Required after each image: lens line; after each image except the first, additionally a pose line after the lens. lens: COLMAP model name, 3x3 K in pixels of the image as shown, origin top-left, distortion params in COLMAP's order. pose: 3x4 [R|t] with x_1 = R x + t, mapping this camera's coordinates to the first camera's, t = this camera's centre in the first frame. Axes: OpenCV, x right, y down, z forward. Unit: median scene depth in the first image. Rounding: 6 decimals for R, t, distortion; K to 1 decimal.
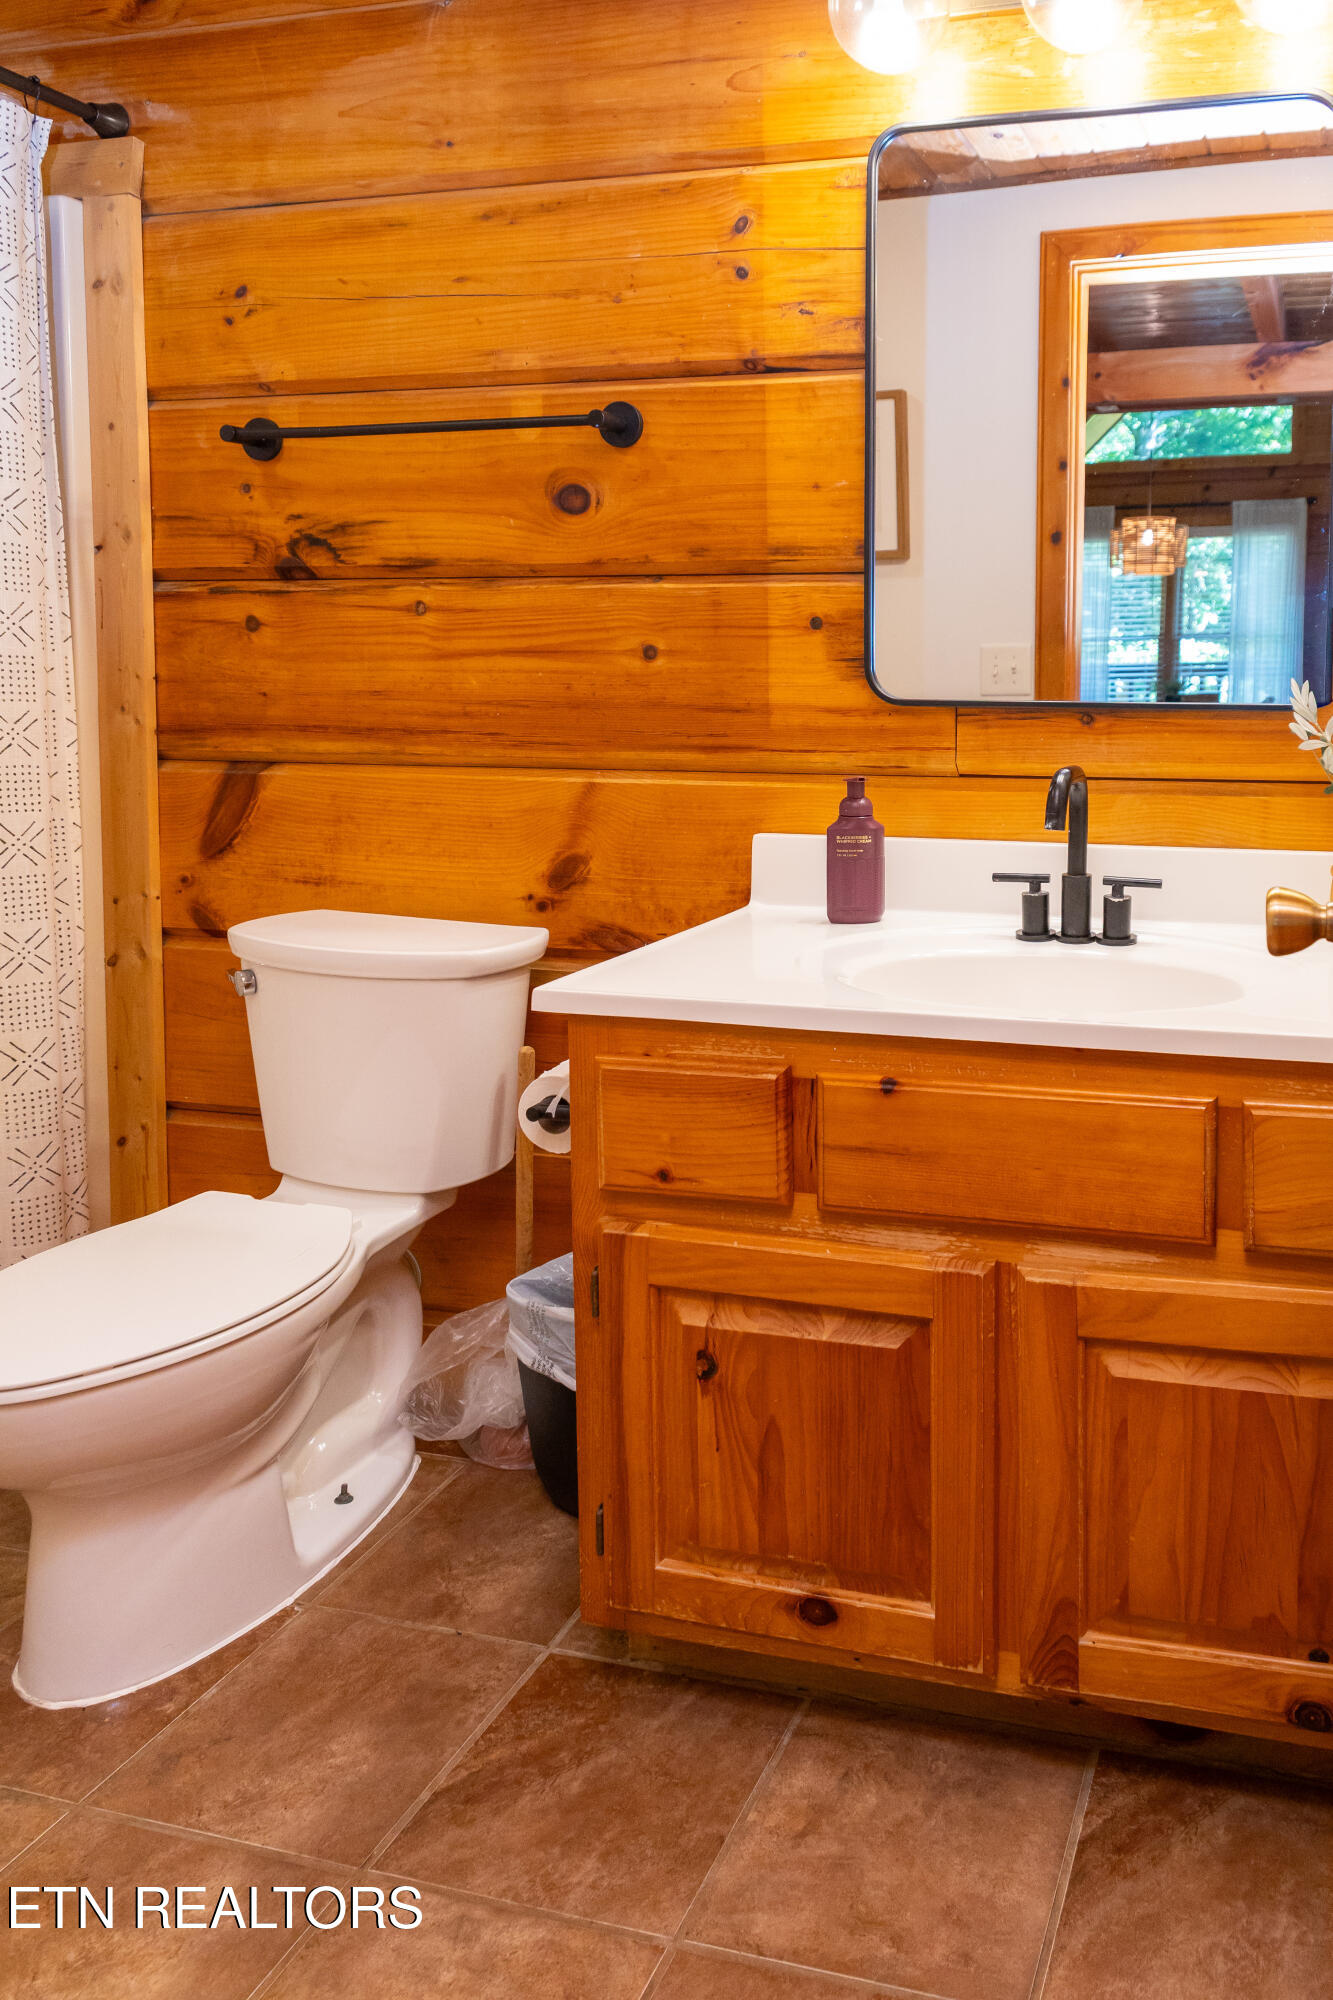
lens RADIAL K [[1395.3, 0, 949.5], [0, 1395.3, 780.1], [0, 0, 1]] dist [0.001134, 0.001276]
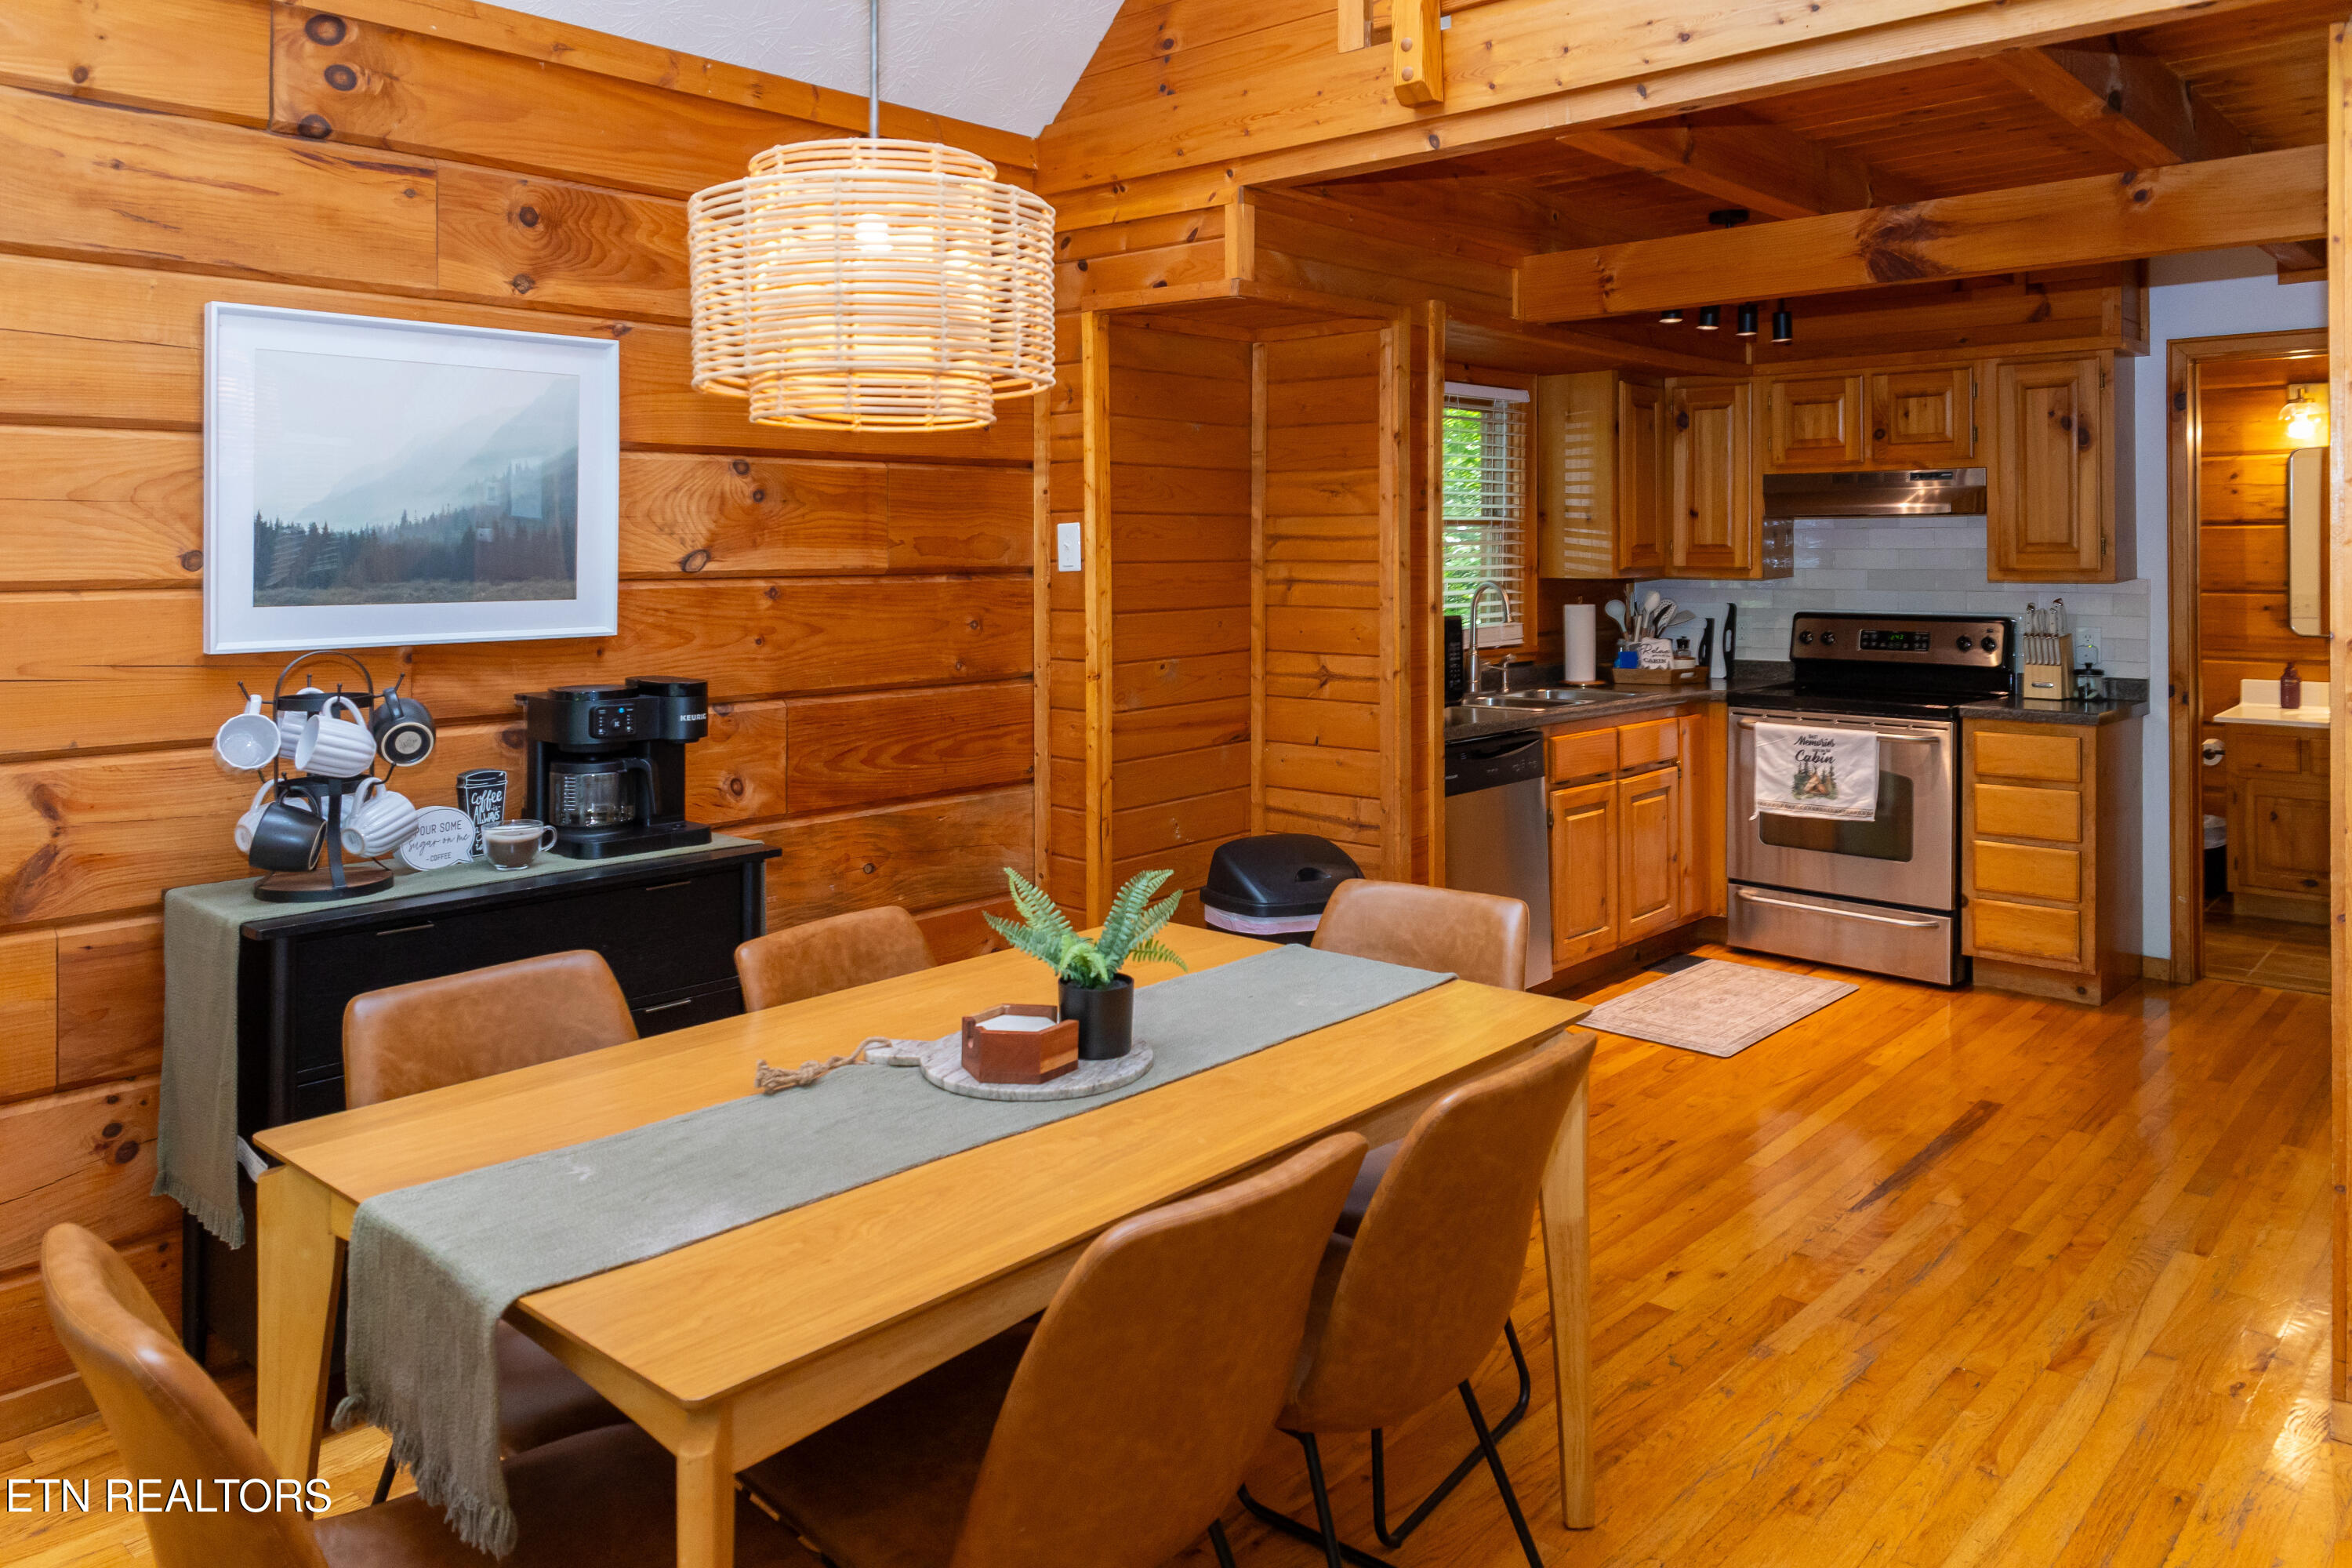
lens RADIAL K [[1654.1, 0, 1124.3], [0, 1654.1, 542.0], [0, 0, 1]] dist [-0.000873, 0.000626]
pose [[0.885718, -0.010977, -0.464094, -0.664469], [-0.018152, 0.998137, -0.058252, -0.005479], [0.463869, 0.060020, 0.883868, -3.505878]]
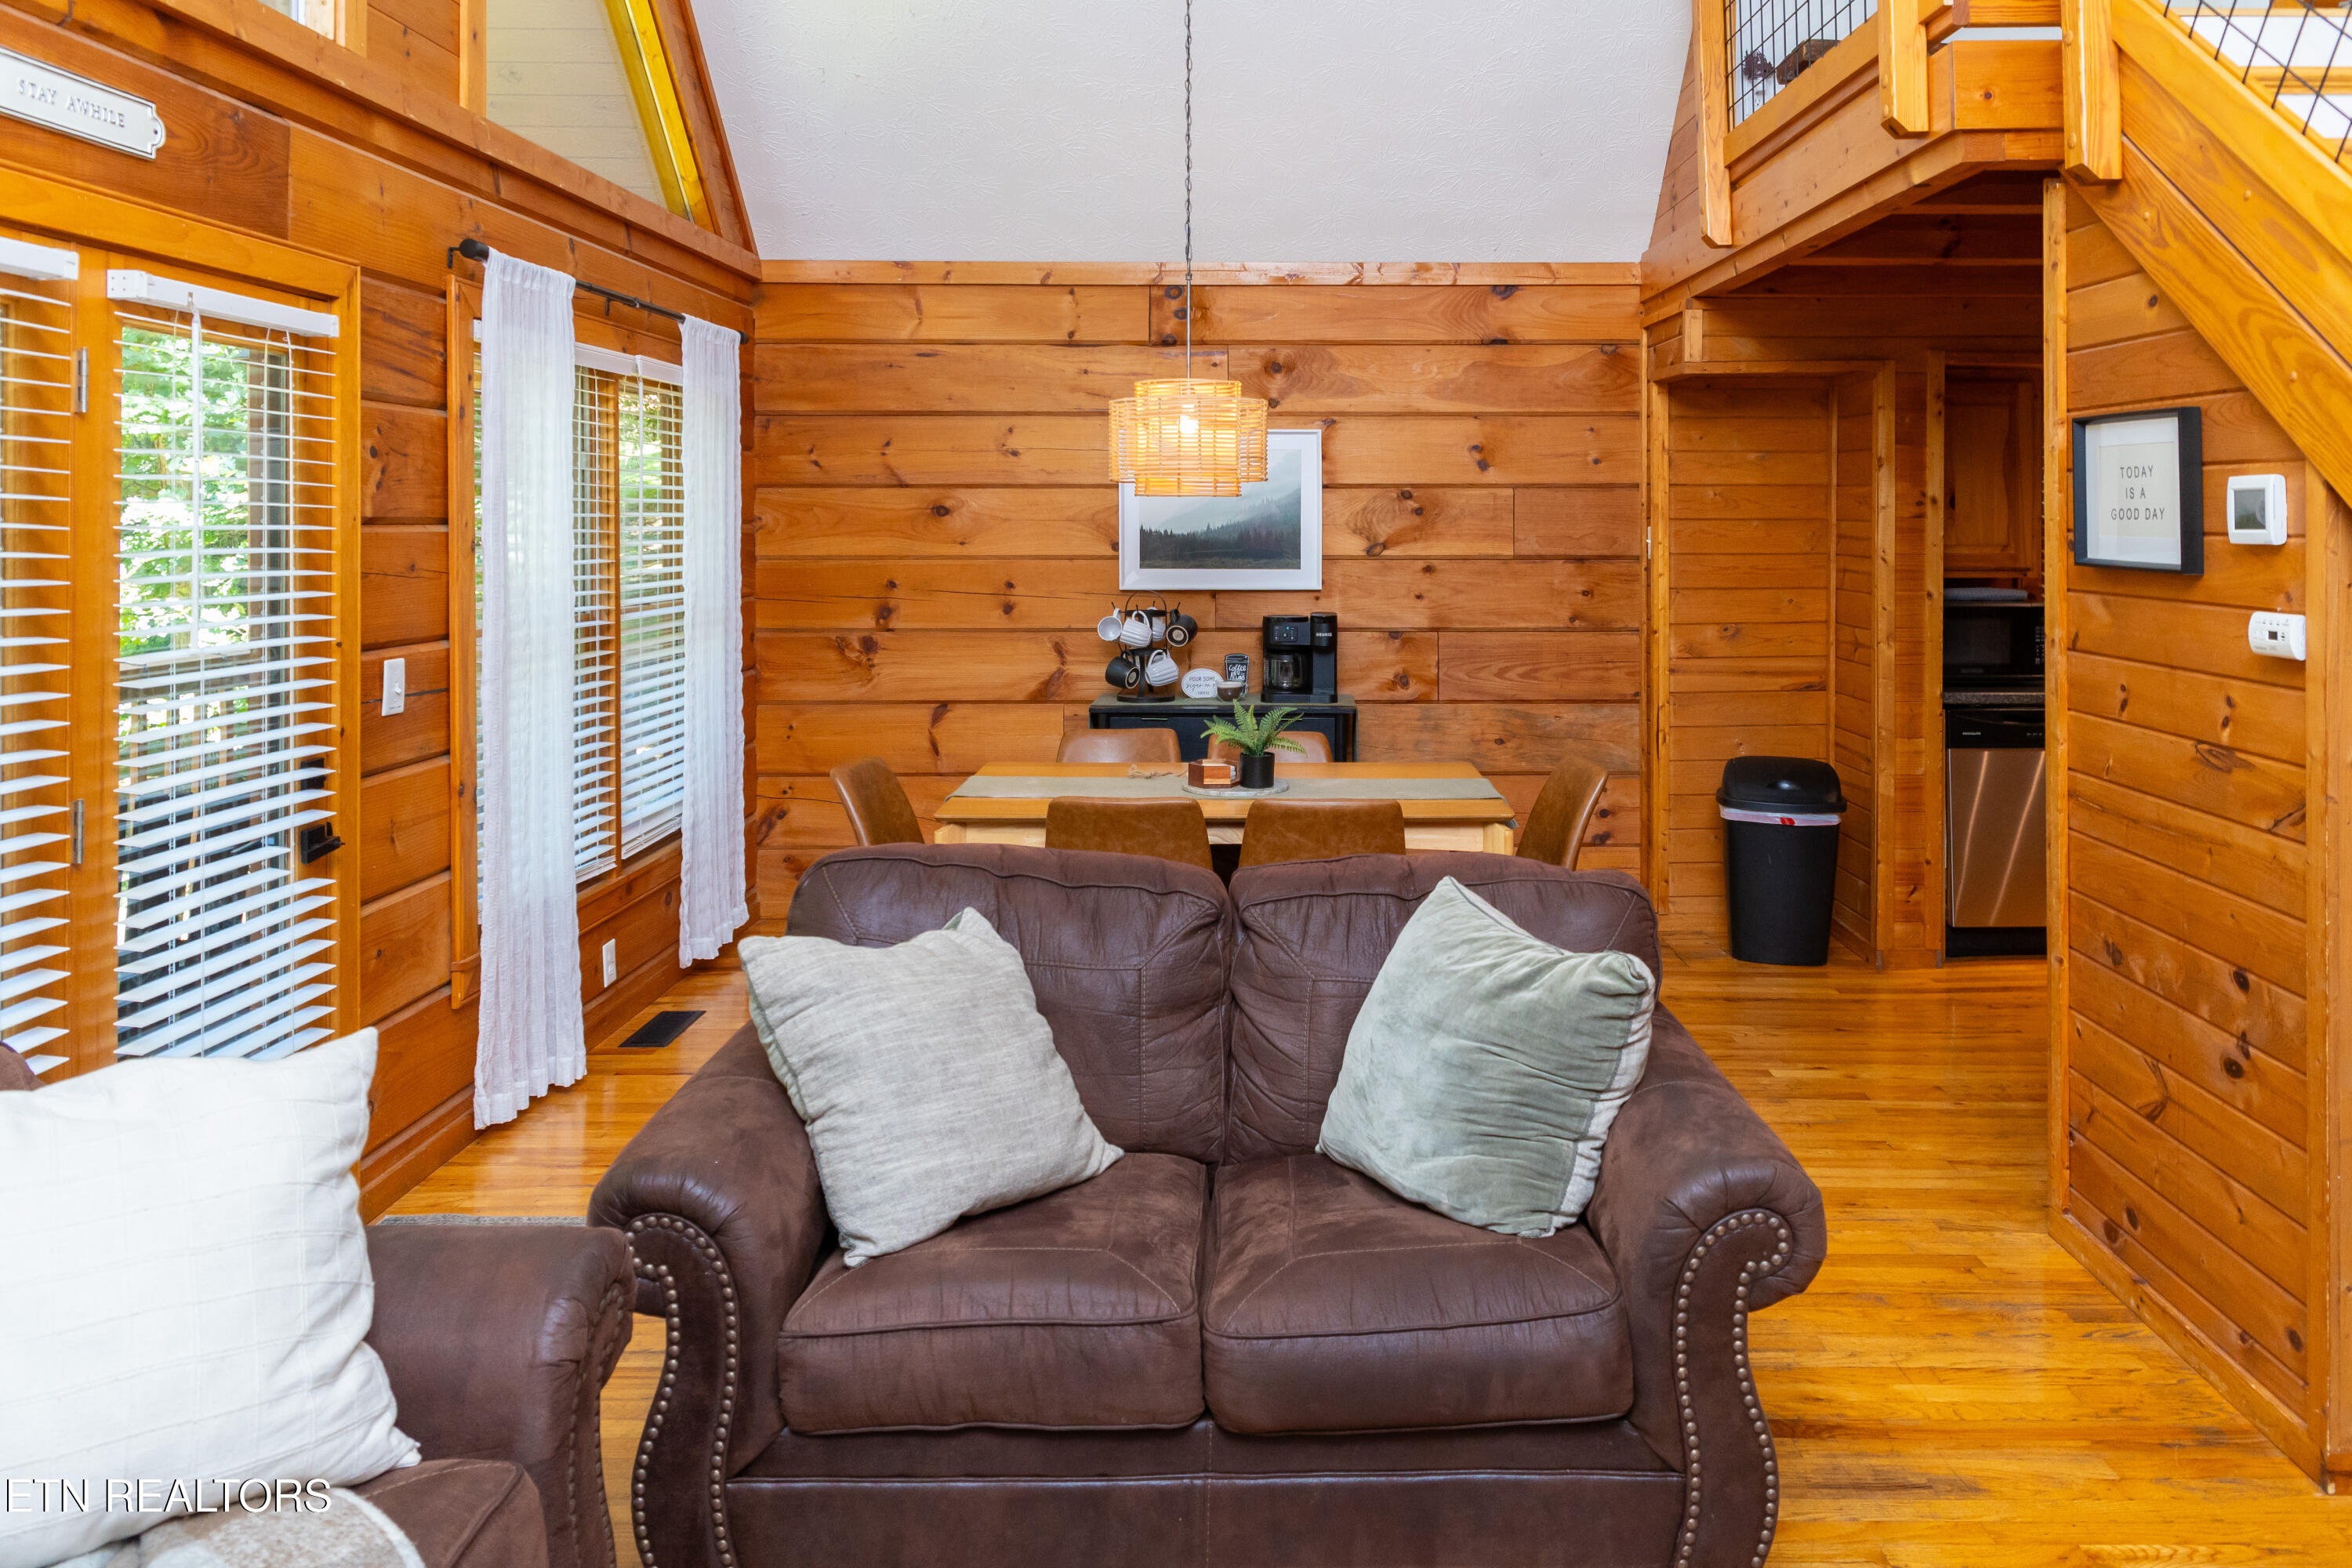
lens RADIAL K [[1645.5, 0, 1279.4], [0, 1645.5, 512.3], [0, 0, 1]] dist [0.000379, -0.002059]
pose [[0.271672, -0.005506, -0.962374, 1.344470], [-0.054663, 0.998281, -0.021142, -0.086706], [0.960836, 0.058350, 0.270904, -3.109929]]
